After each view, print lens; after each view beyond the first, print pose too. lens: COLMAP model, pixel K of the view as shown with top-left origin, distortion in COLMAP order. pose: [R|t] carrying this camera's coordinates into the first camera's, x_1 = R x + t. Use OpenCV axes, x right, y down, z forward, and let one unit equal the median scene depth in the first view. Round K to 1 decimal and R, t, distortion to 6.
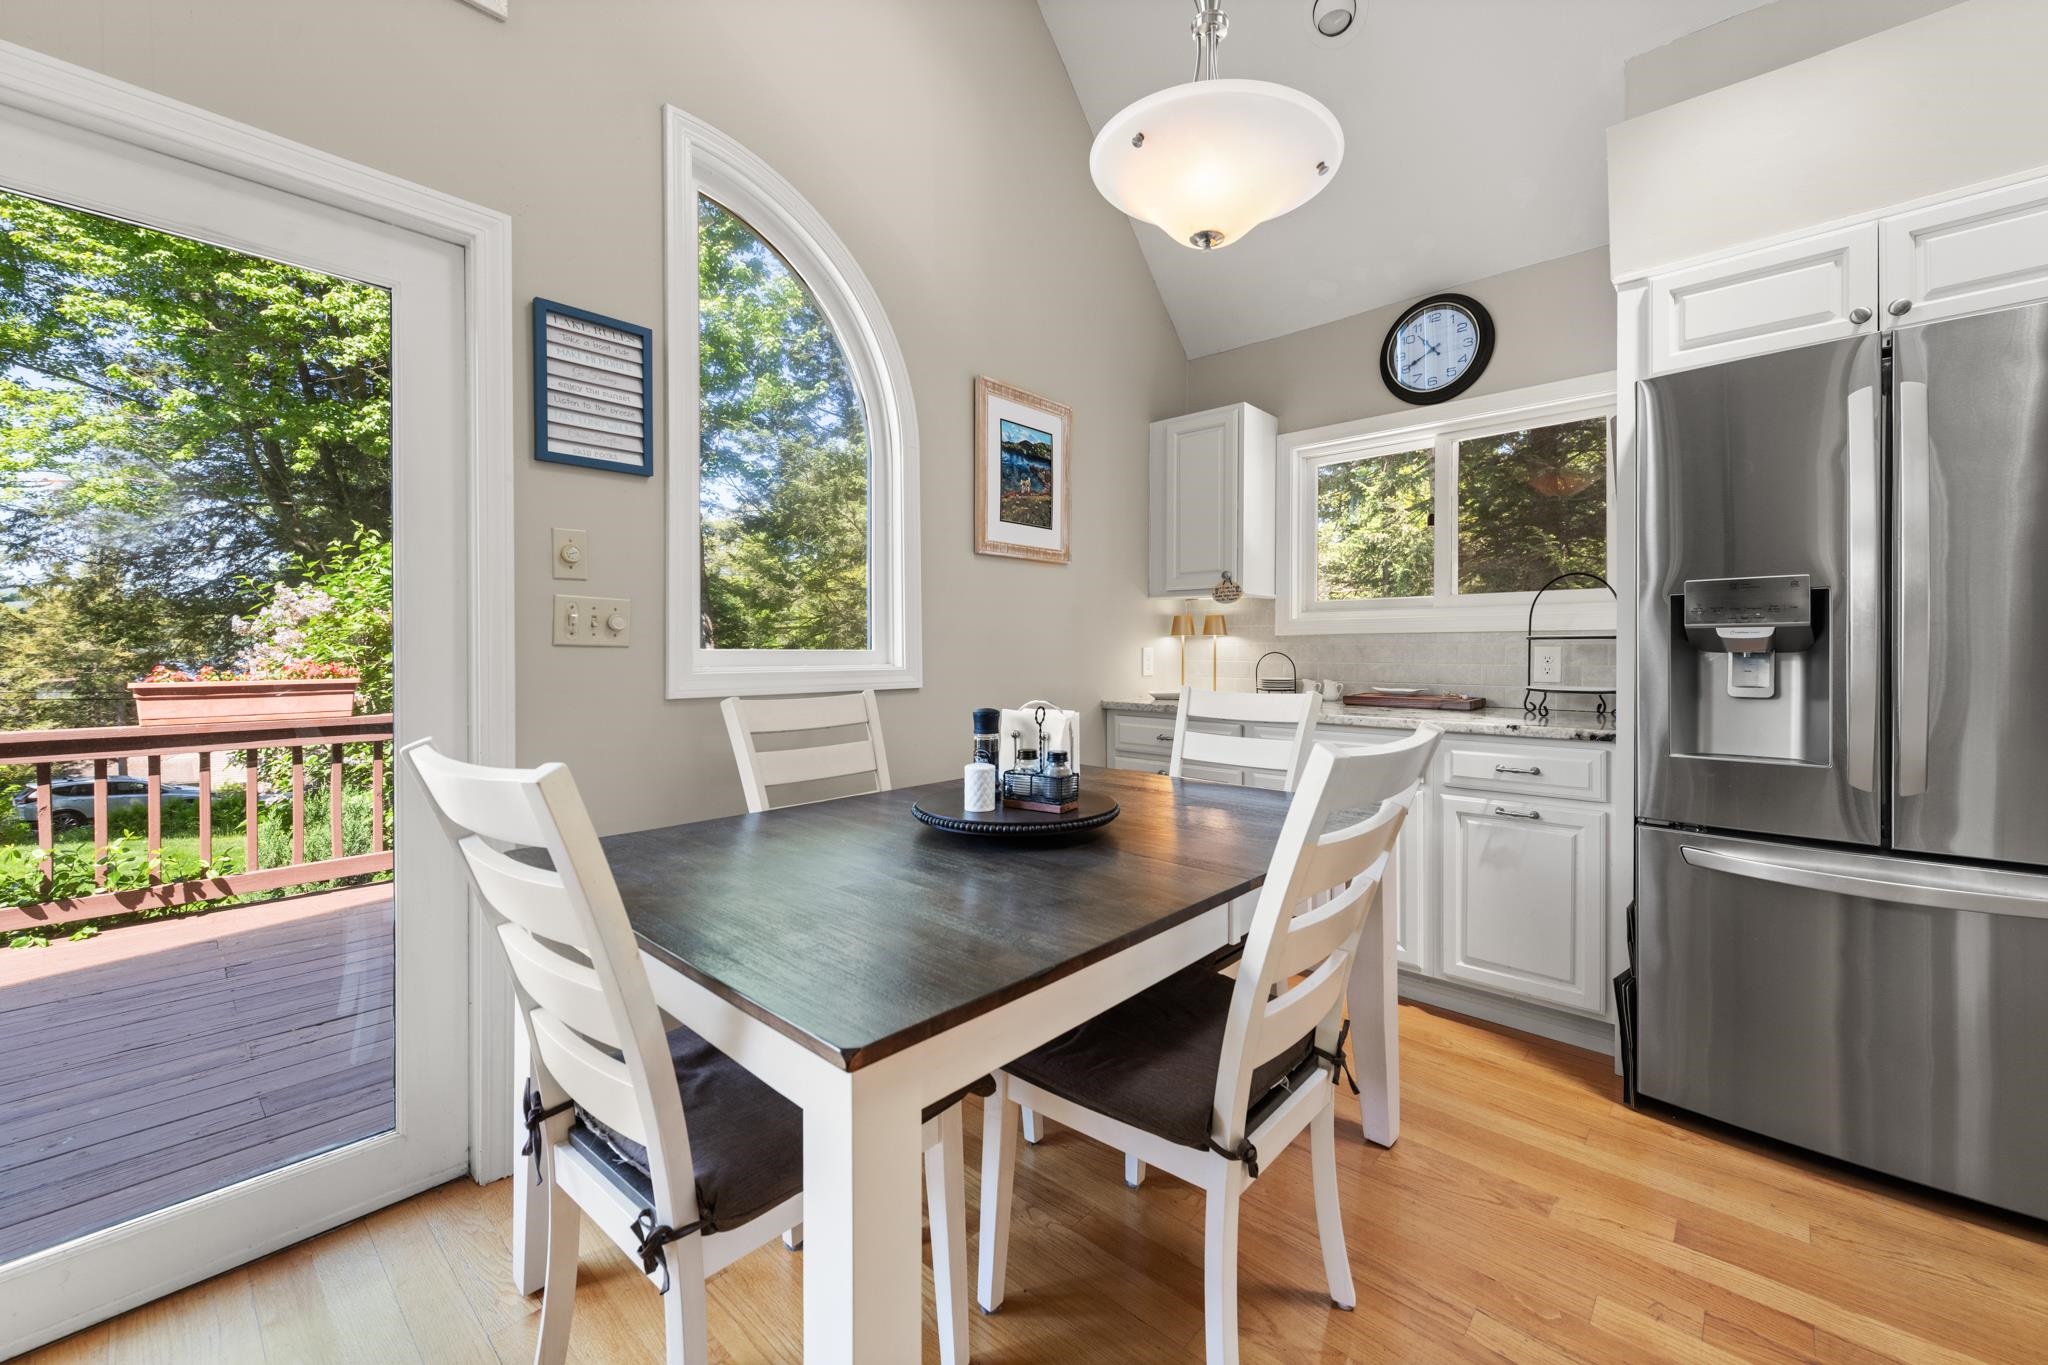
lens RADIAL K [[810.4, 0, 1009.7], [0, 810.4, 652.9], [0, 0, 1]] dist [0.009254, -0.000554]
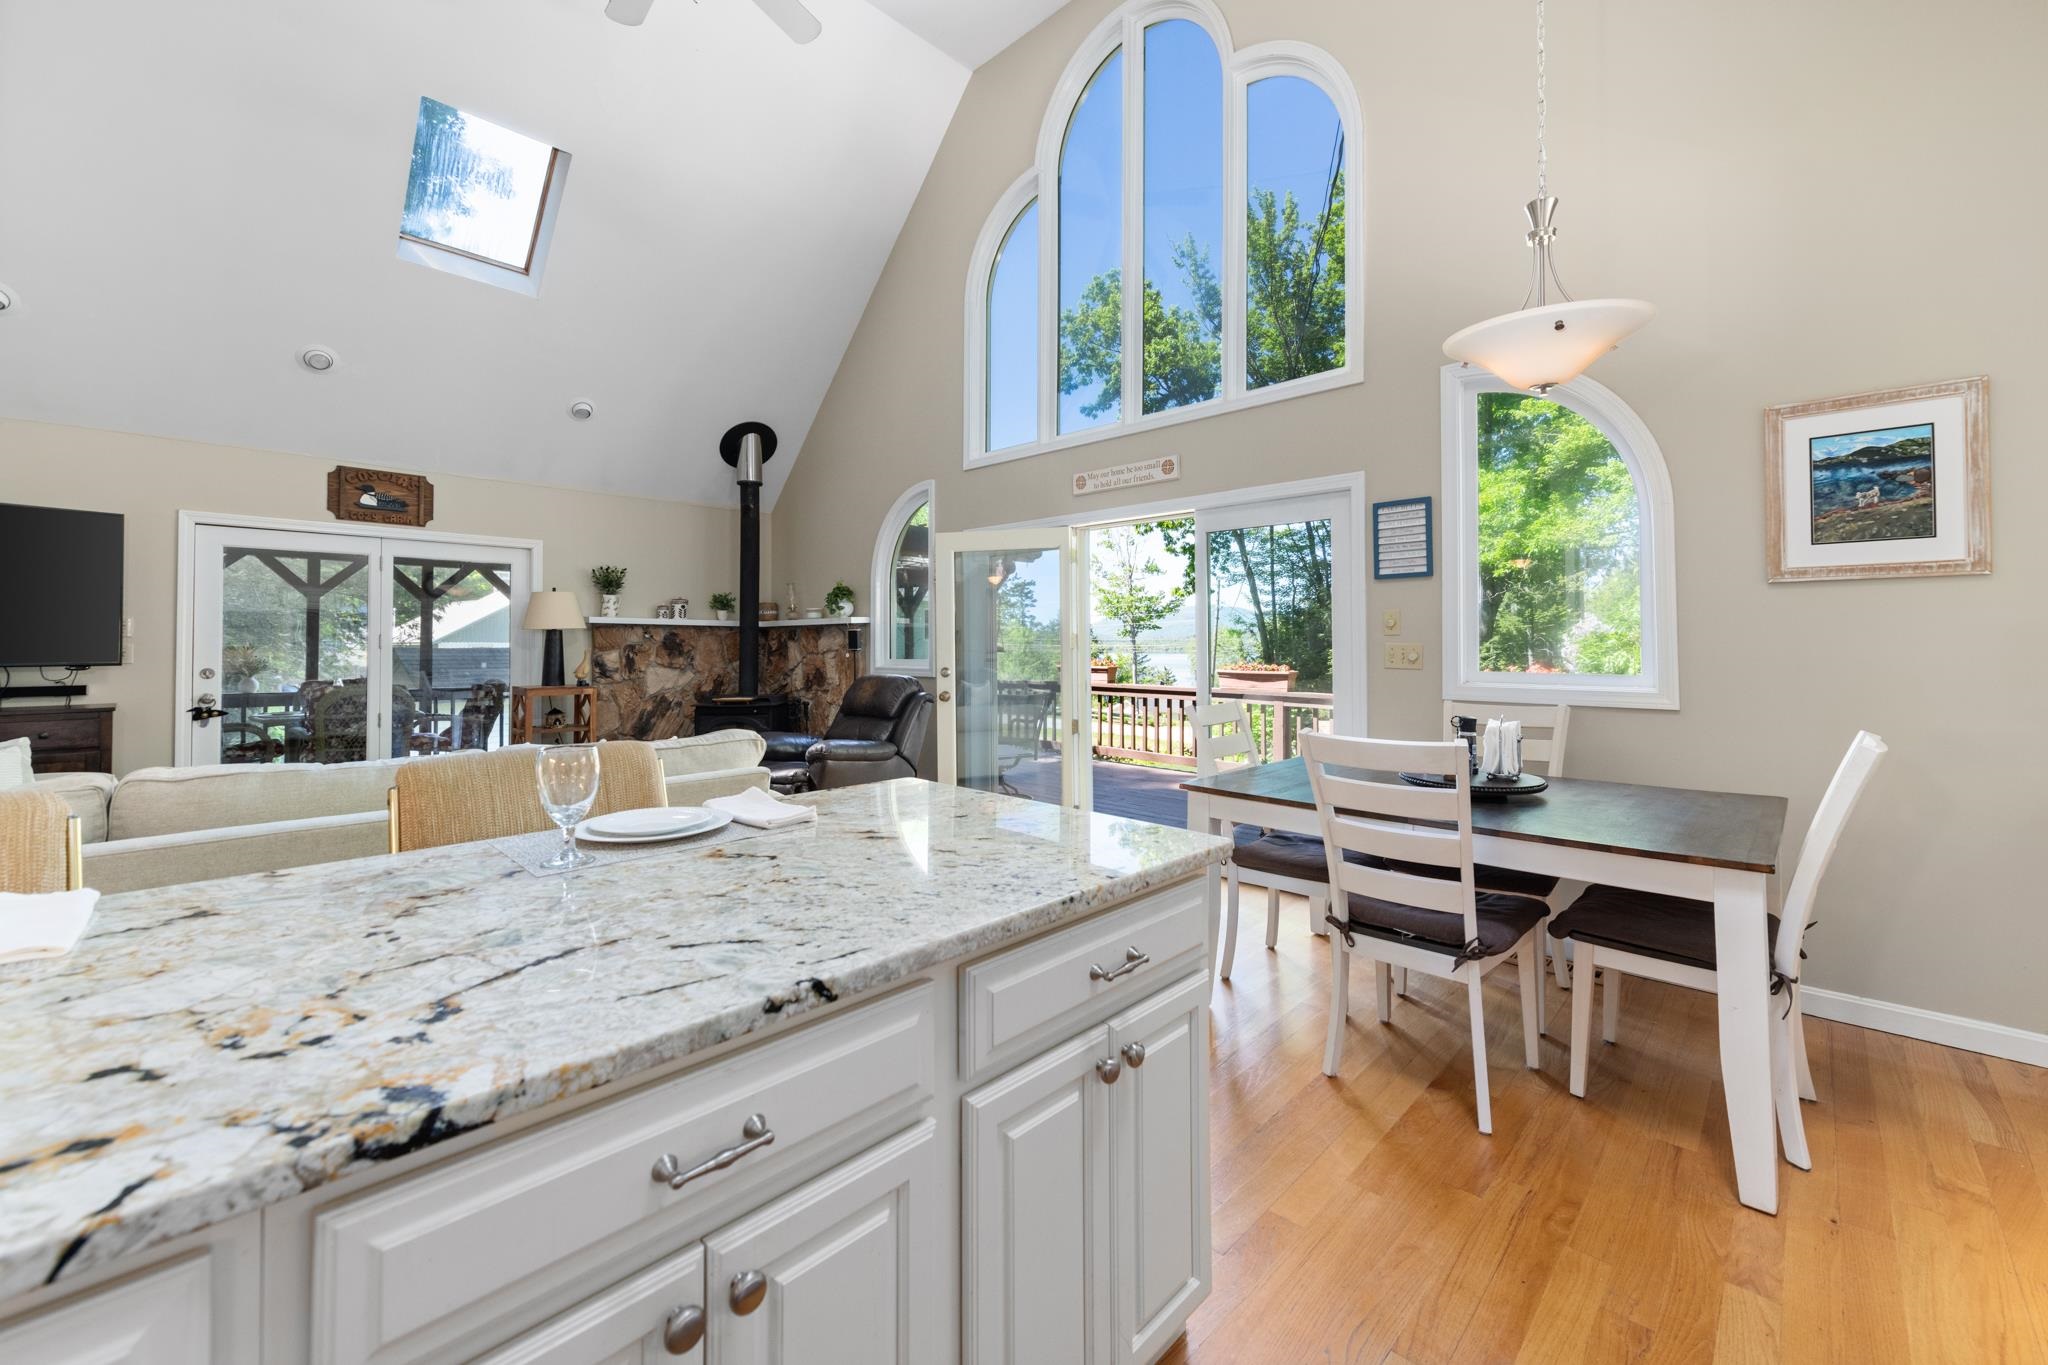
lens RADIAL K [[810.4, 0, 1057.2], [0, 810.4, 643.5], [0, 0, 1]] dist [0.009254, -0.000554]
pose [[0.000739, -0.002683, -0.999996, 0.948021], [-0.005744, 0.999980, -0.002688, -0.038712], [0.999983, 0.005746, 0.000724, 0.111274]]
